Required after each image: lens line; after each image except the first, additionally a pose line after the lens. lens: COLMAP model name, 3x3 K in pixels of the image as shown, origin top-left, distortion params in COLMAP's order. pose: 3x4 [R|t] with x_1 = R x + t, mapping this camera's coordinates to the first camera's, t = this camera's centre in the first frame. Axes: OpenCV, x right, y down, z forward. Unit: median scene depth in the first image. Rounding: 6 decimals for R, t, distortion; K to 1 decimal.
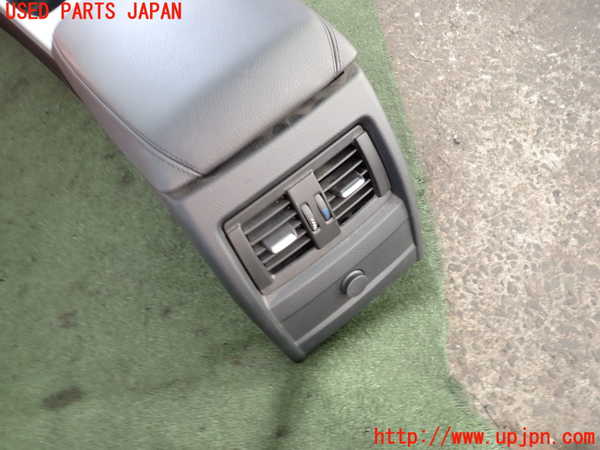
lens RADIAL K [[453.7, 0, 302.6], [0, 453.7, 227.1], [0, 0, 1]] dist [0.027280, -0.017167]
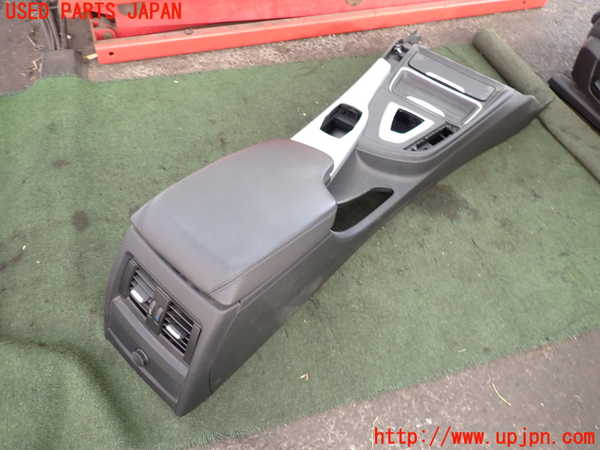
lens RADIAL K [[453.7, 0, 298.6], [0, 453.7, 227.3], [0, 0, 1]] dist [0.027280, -0.017167]
pose [[0.157595, 0.888258, -0.431463, 0.312961], [-0.930697, 0.279657, 0.235788, -0.669574], [0.330102, 0.364403, 0.870772, -0.189237]]
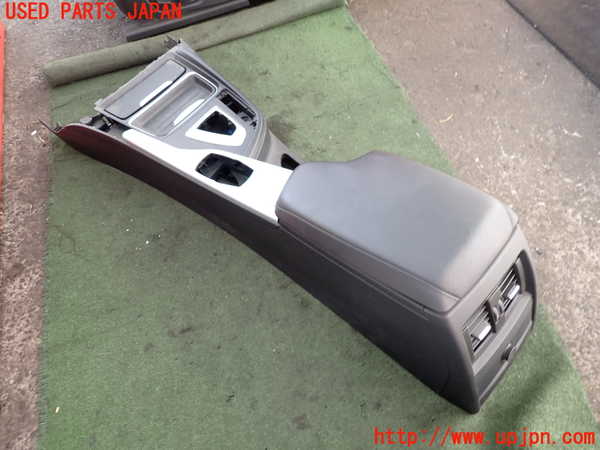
lens RADIAL K [[453.7, 0, 295.8], [0, 453.7, 227.2], [0, 0, 1]] dist [0.027280, -0.017167]
pose [[0.985554, -0.092895, 0.141614, -0.621752], [0.112758, 0.983797, -0.139389, -0.154119], [-0.126371, 0.153343, 0.980059, -0.329327]]
